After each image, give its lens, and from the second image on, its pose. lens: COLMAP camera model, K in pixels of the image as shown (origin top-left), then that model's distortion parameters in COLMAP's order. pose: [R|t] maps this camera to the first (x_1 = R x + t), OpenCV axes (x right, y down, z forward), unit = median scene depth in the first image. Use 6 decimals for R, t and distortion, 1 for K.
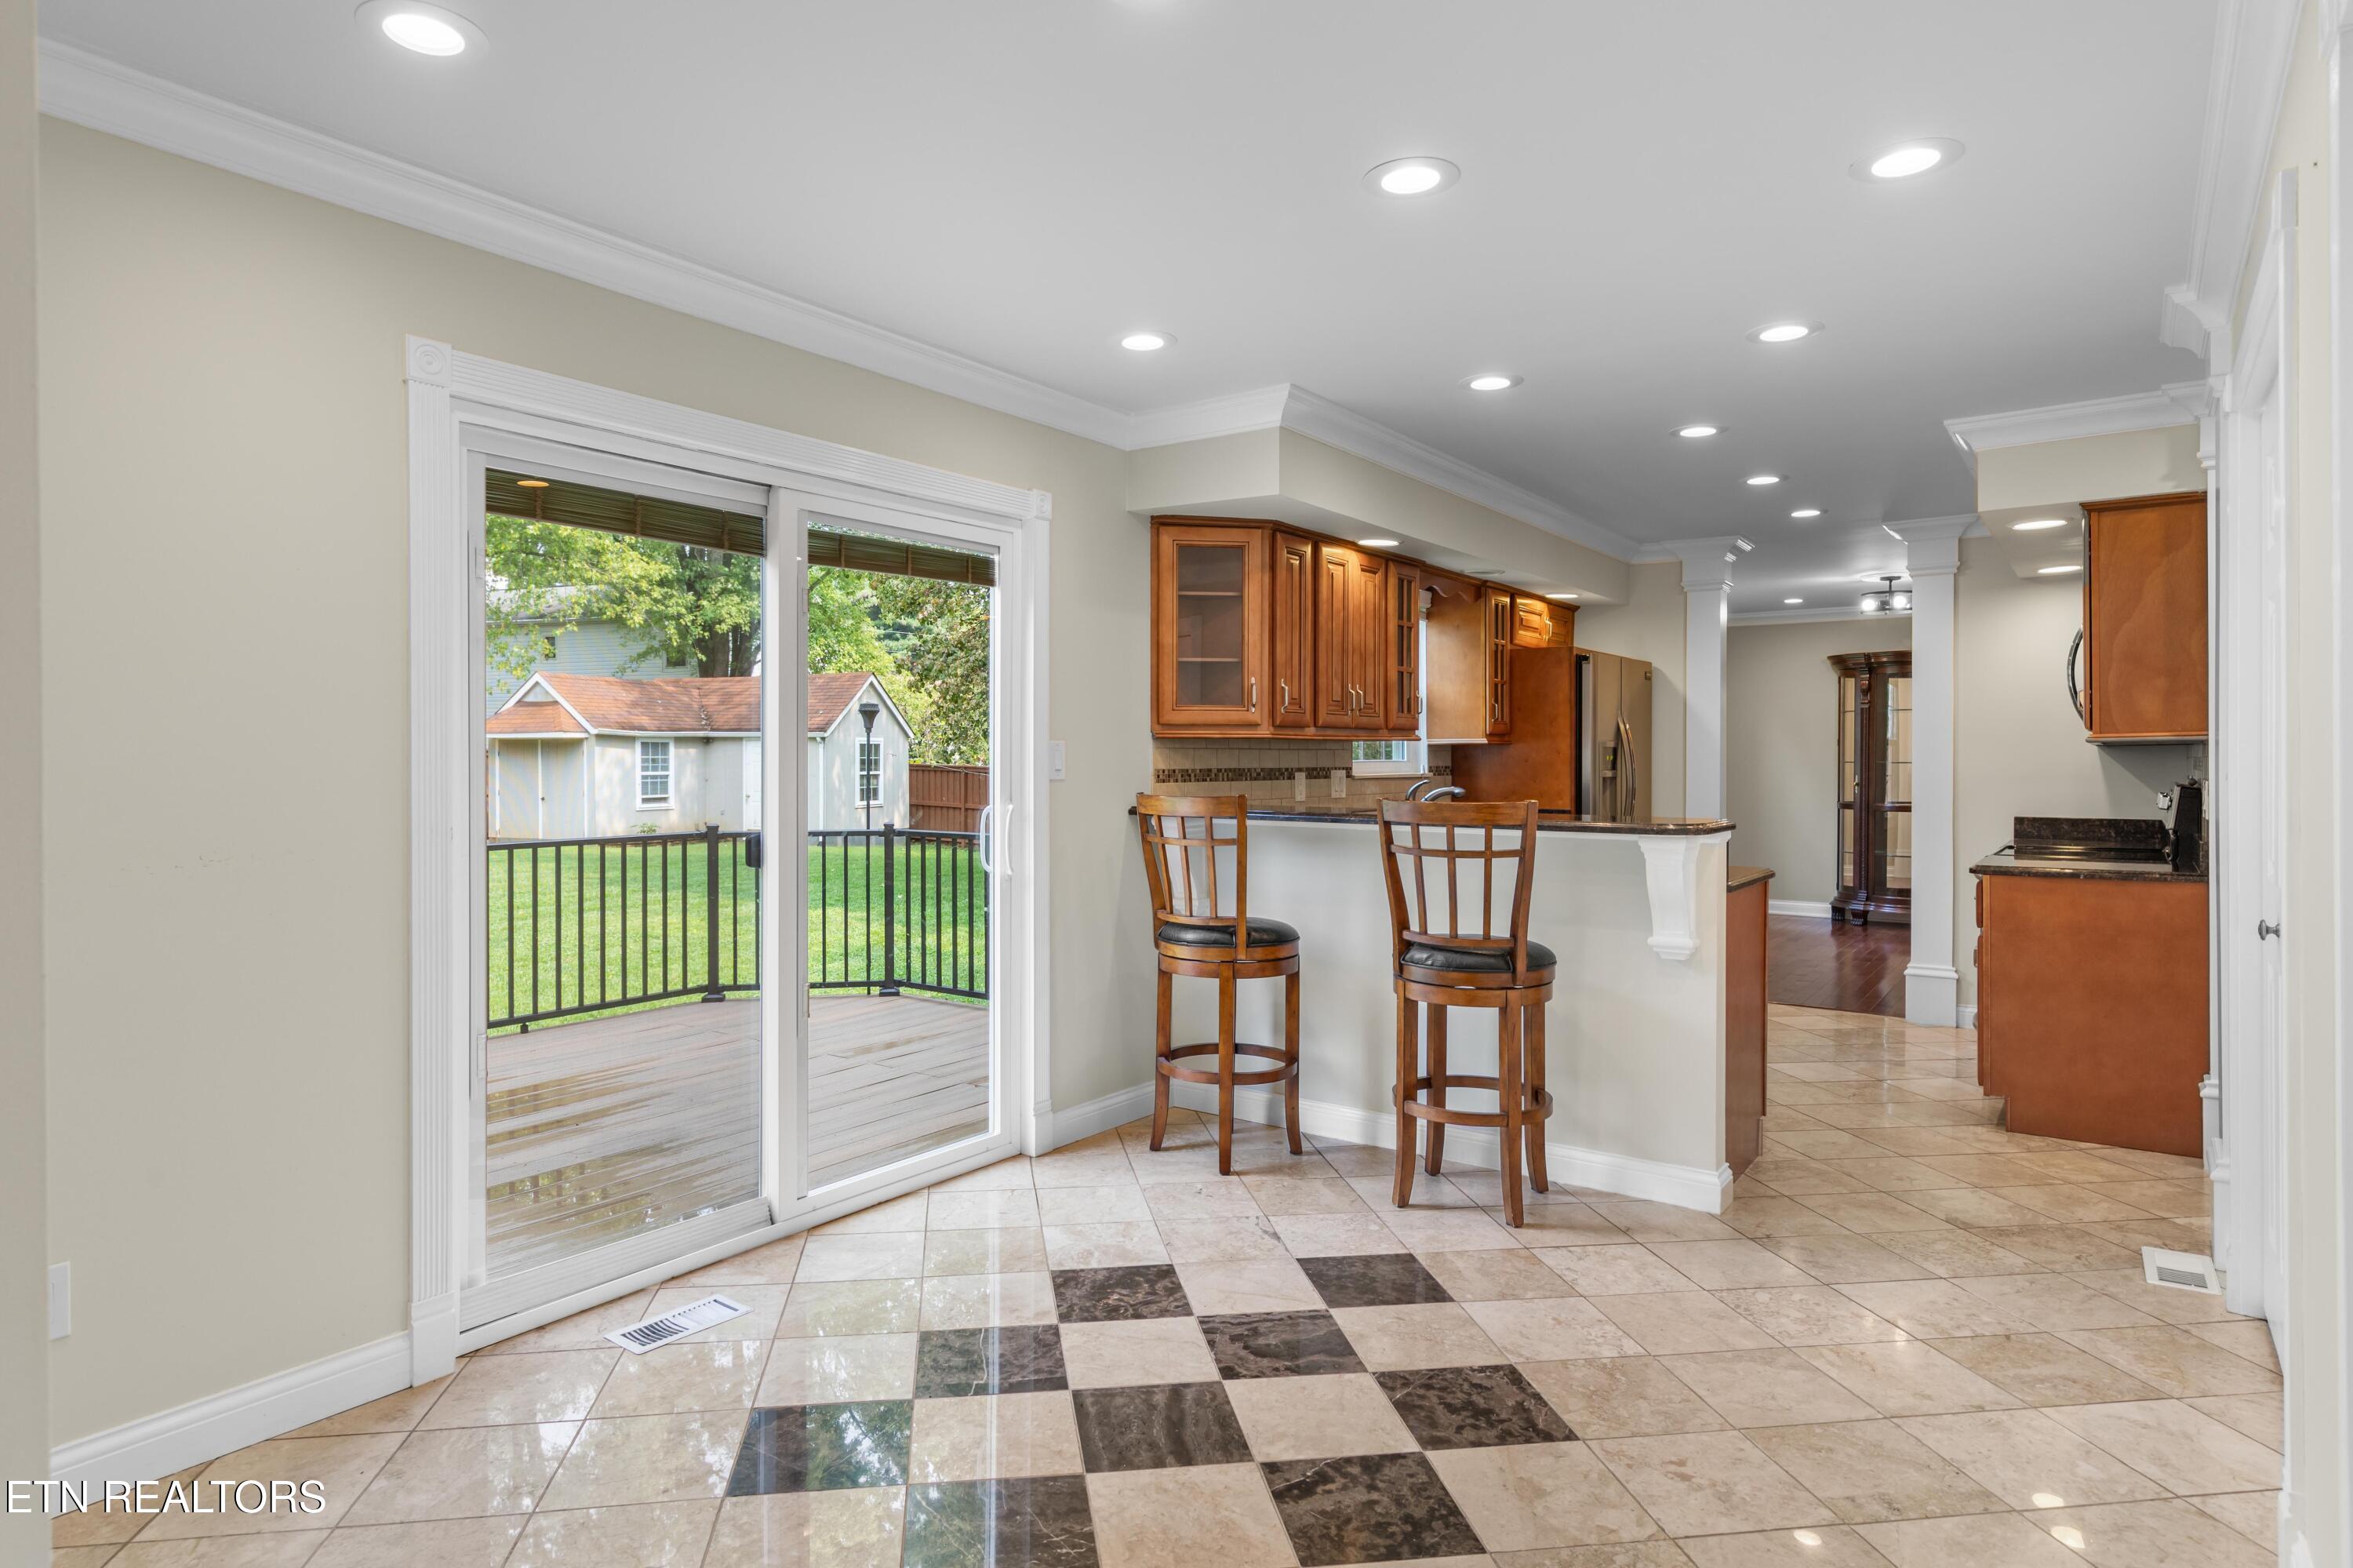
lens RADIAL K [[1289.6, 0, 1125.4], [0, 1289.6, 772.5], [0, 0, 1]] dist [-0.000765, -0.000818]
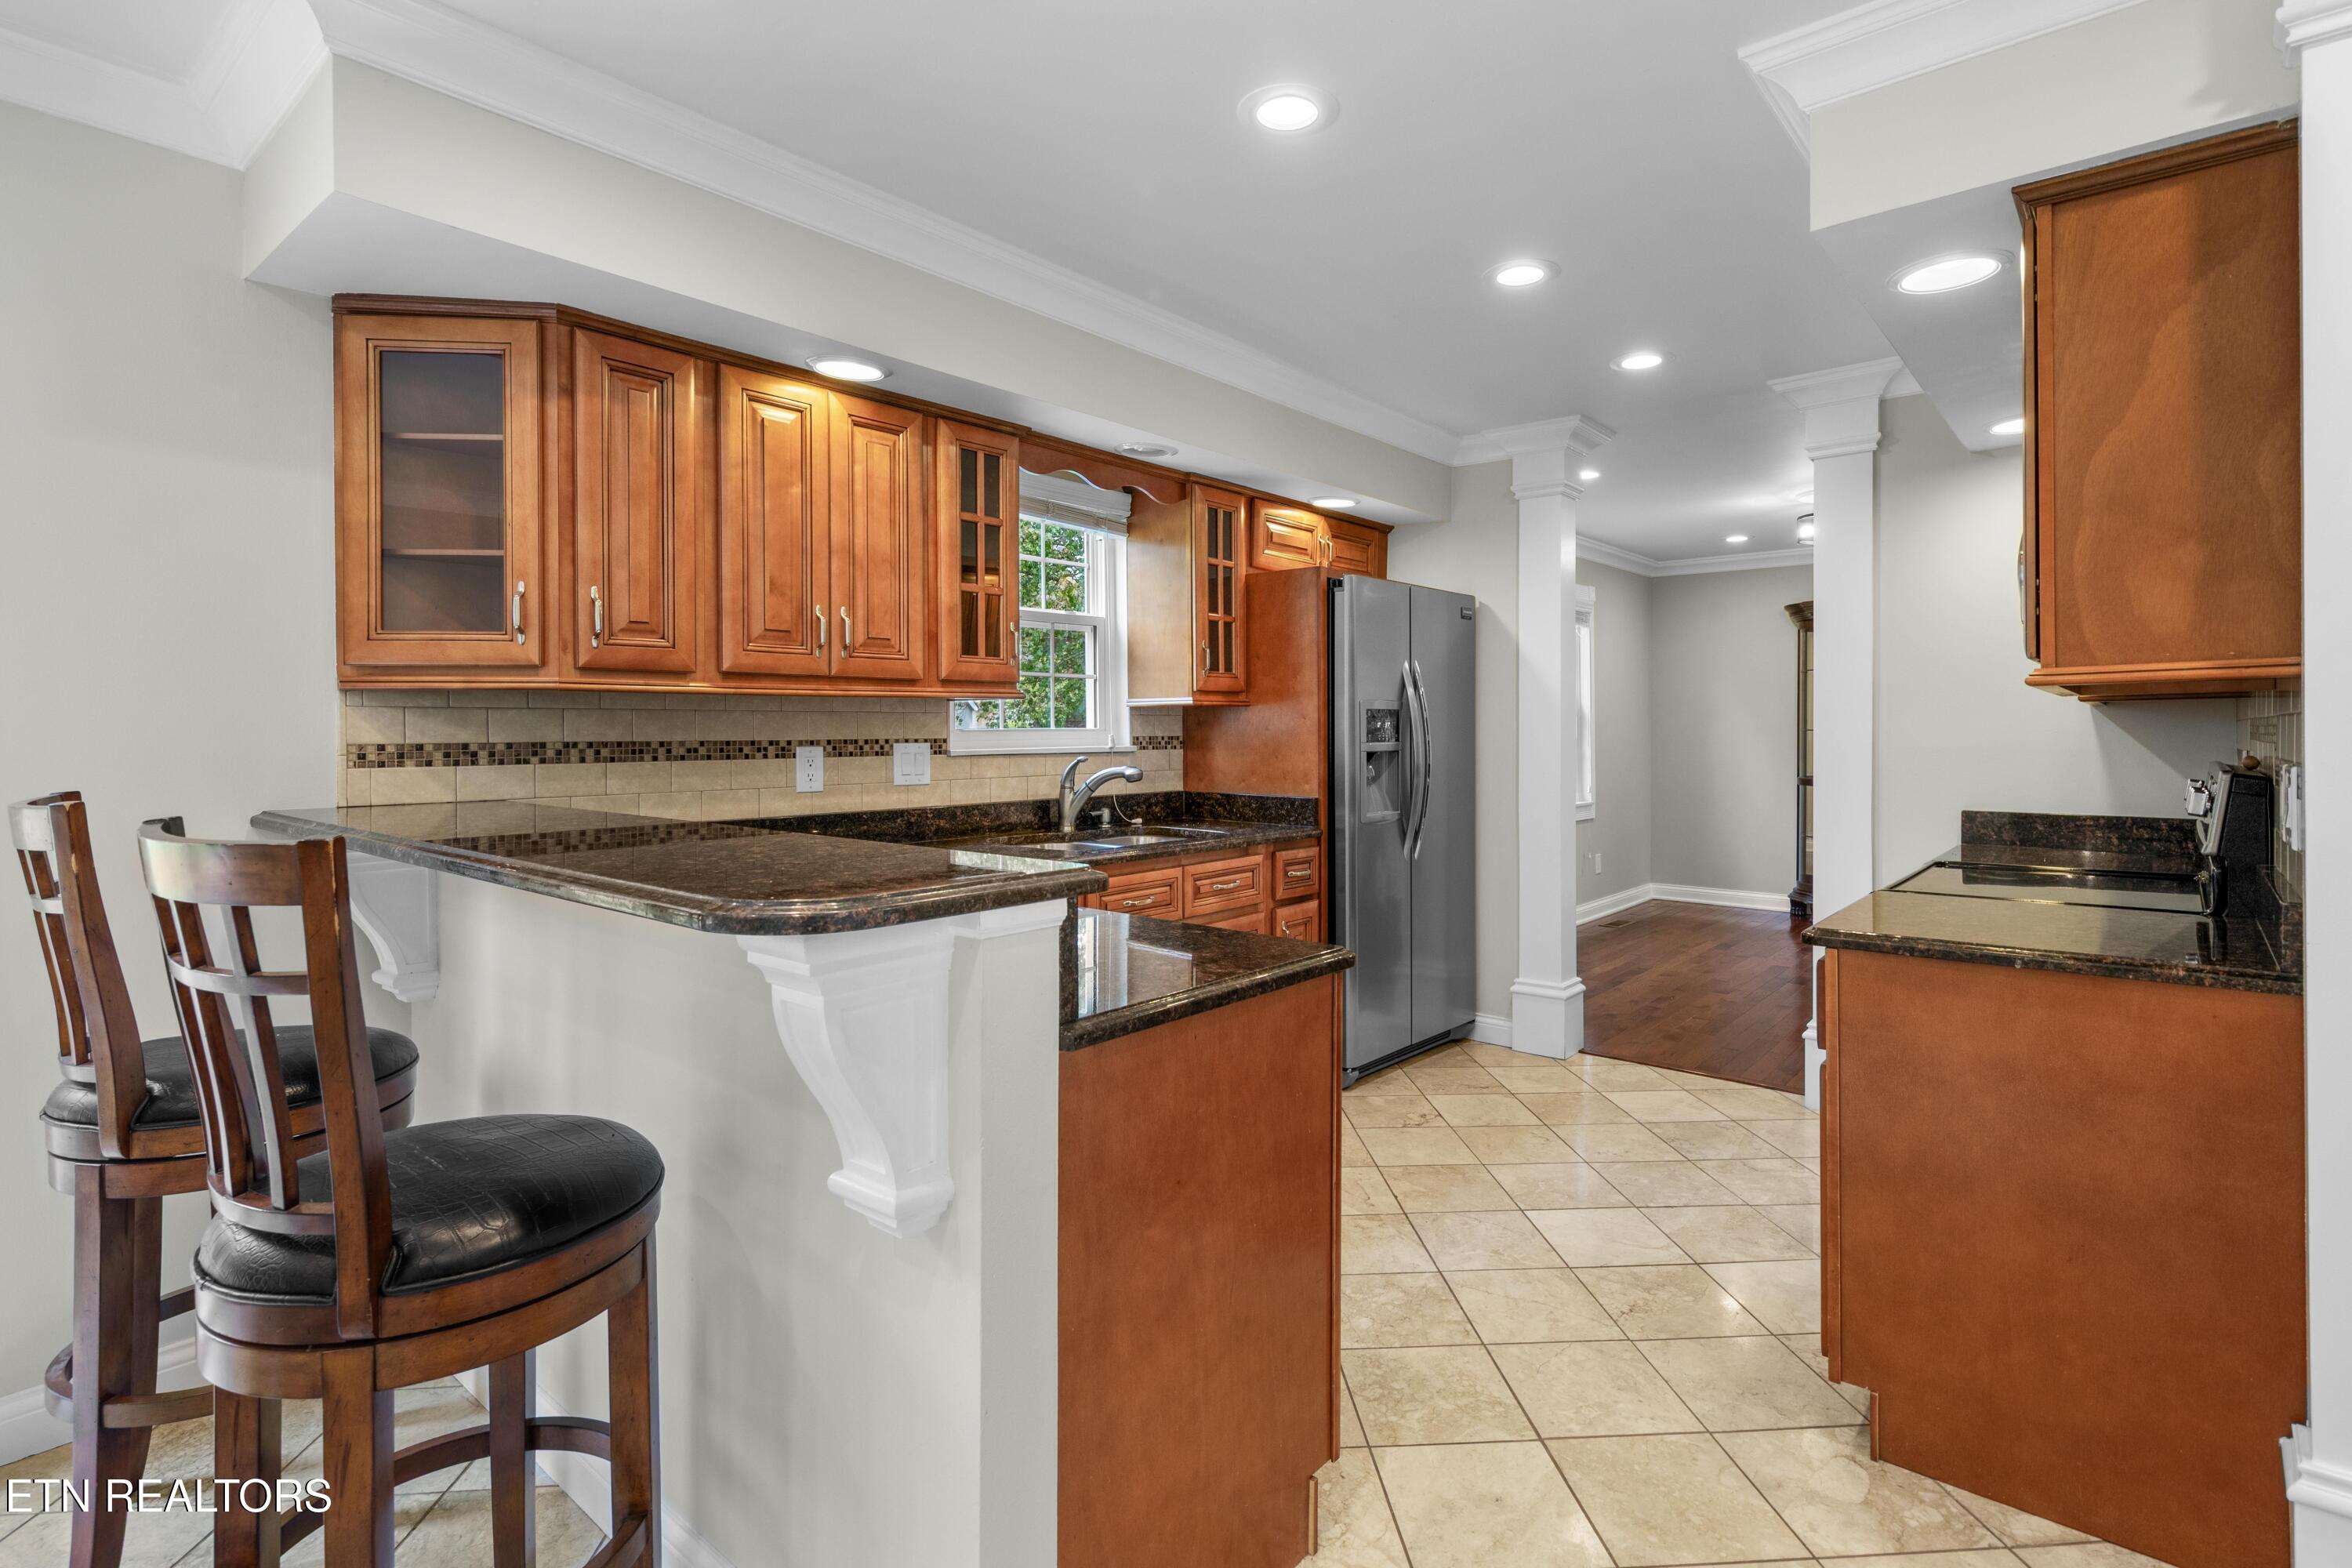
lens RADIAL K [[1130.8, 0, 1183.7], [0, 1130.8, 743.3], [0, 0, 1]] dist [0.001131, 0.000199]
pose [[0.998600, -0.002198, -0.052843, 0.351845], [0.002272, 0.999997, 0.001327, -0.002193], [0.052840, -0.001445, 0.998602, 0.435409]]
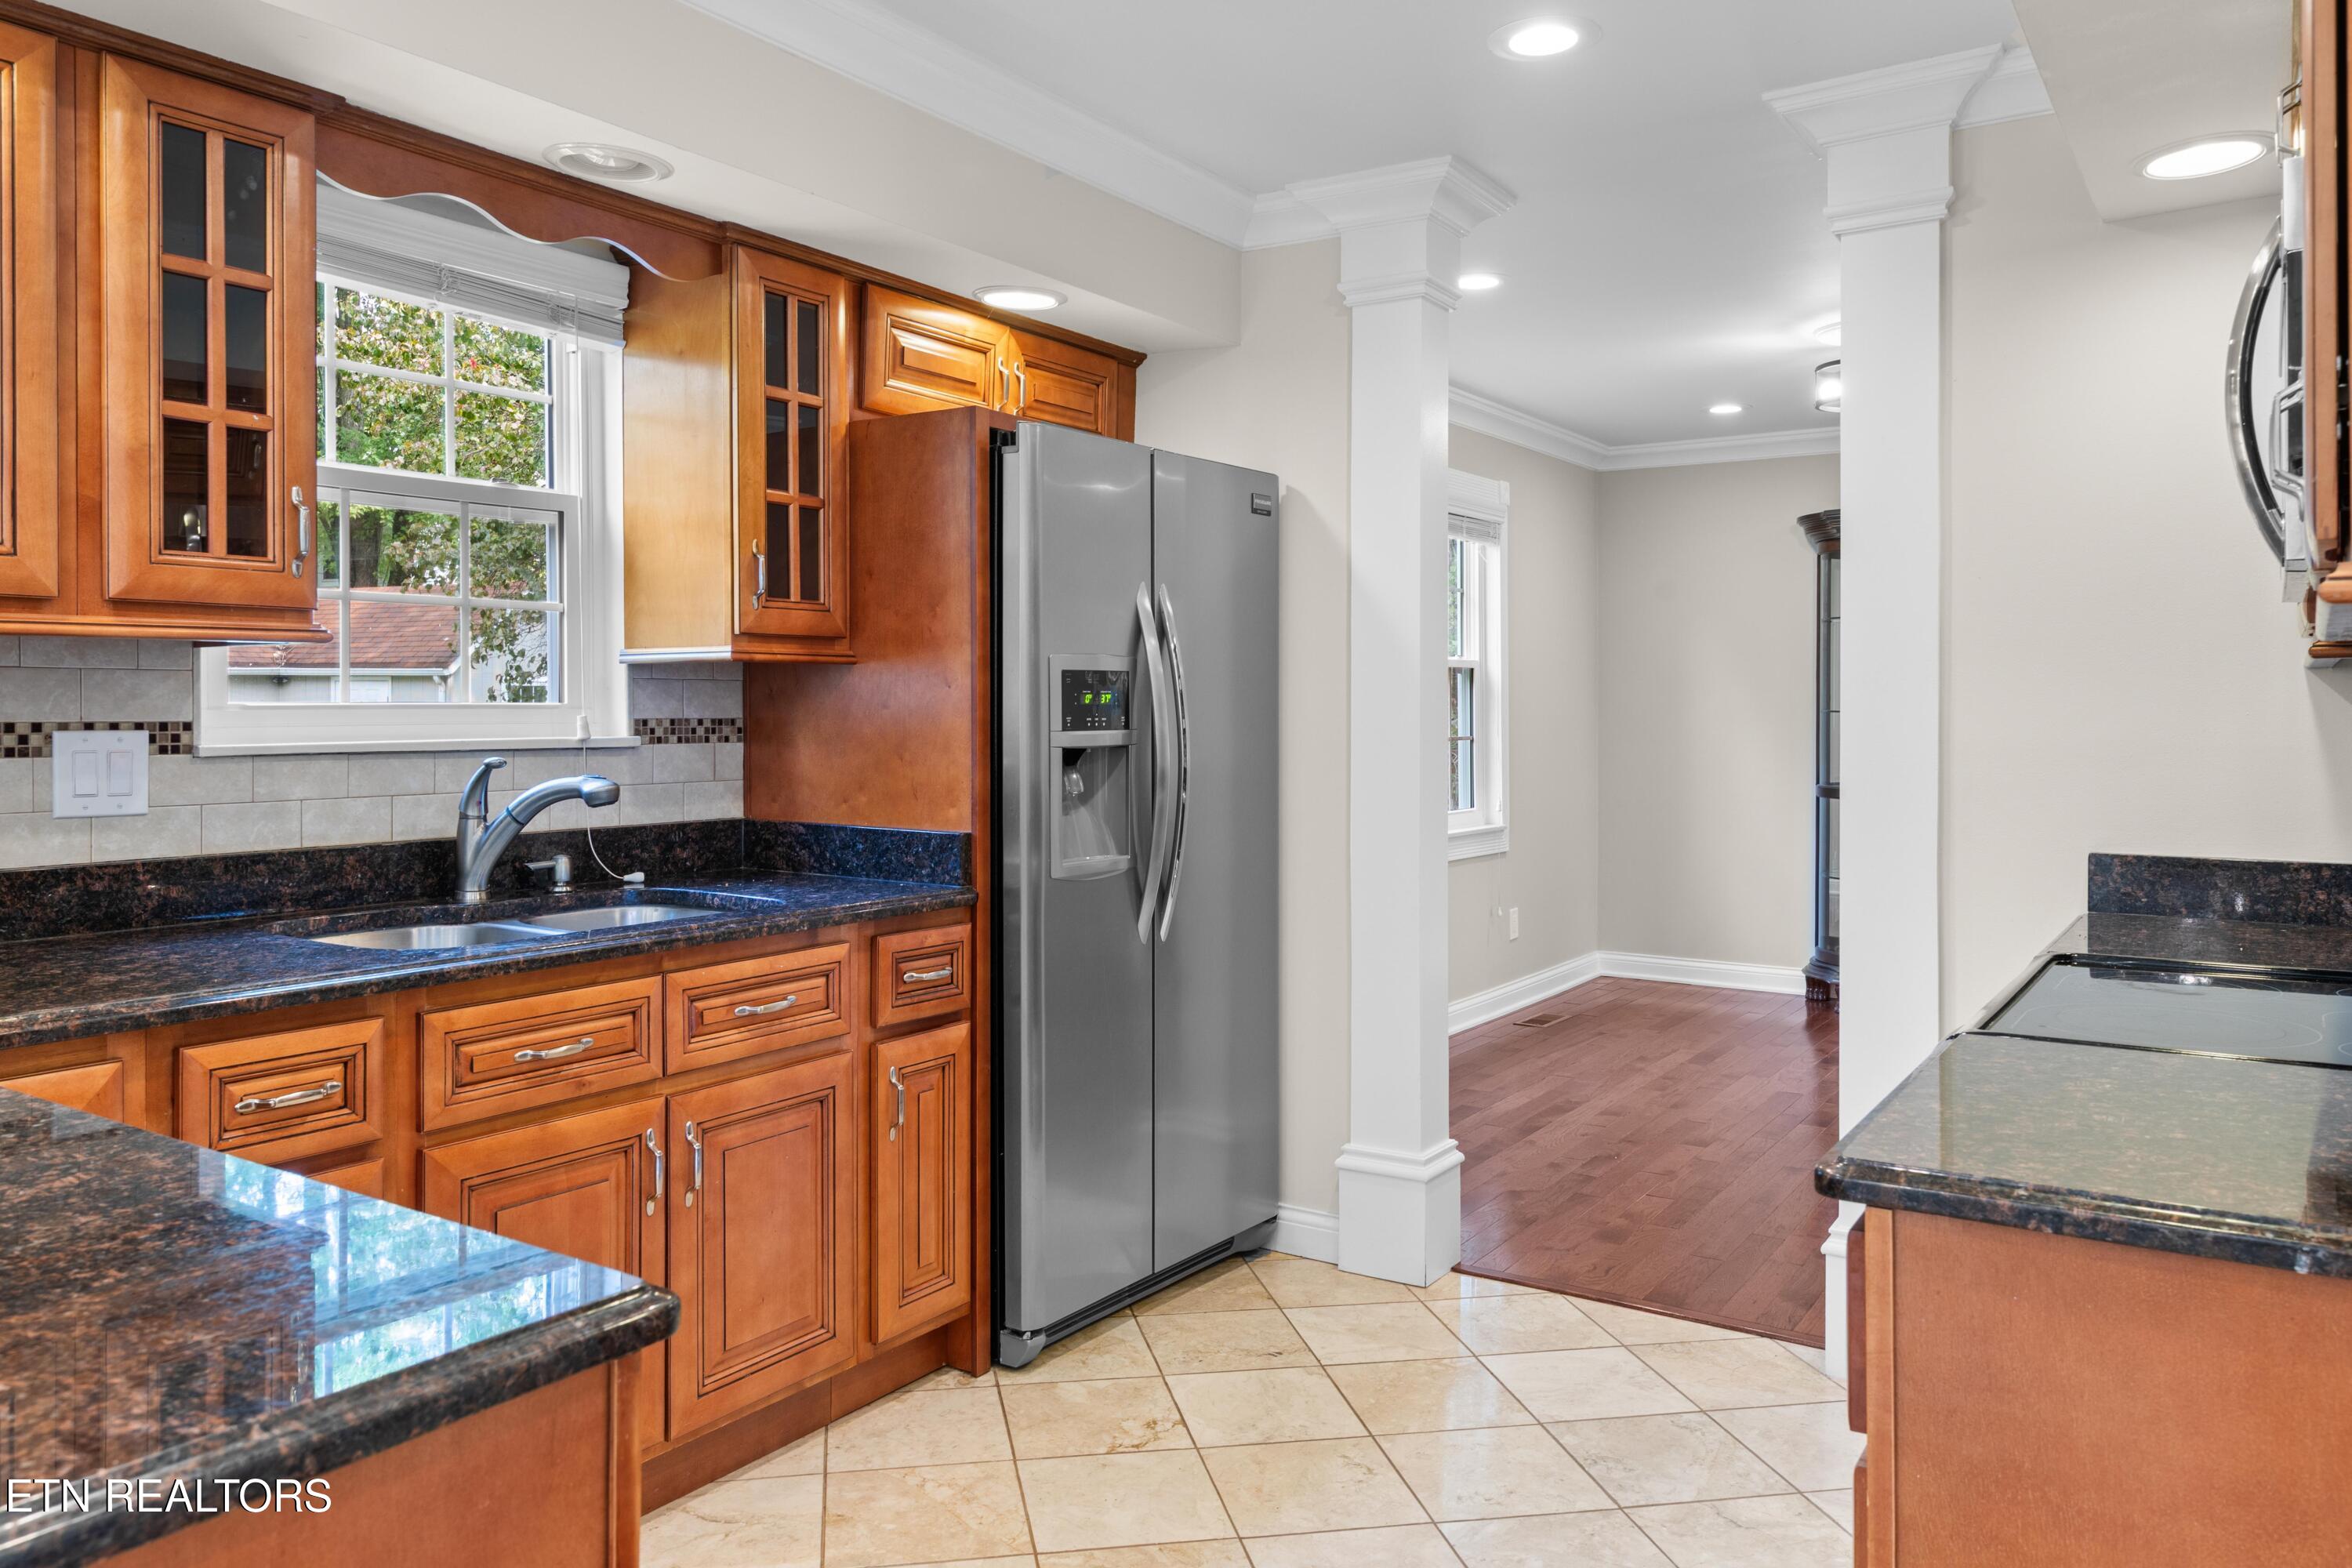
lens RADIAL K [[1663.4, 0, 1123.8], [0, 1663.4, 722.9], [0, 0, 1]] dist [-0.001650, 0.000275]
pose [[0.998837, 0.000136, 0.048221, 0.423976], [-0.000028, 0.999997, -0.002245, -0.003005], [-0.048222, 0.002241, 0.998834, 0.582896]]
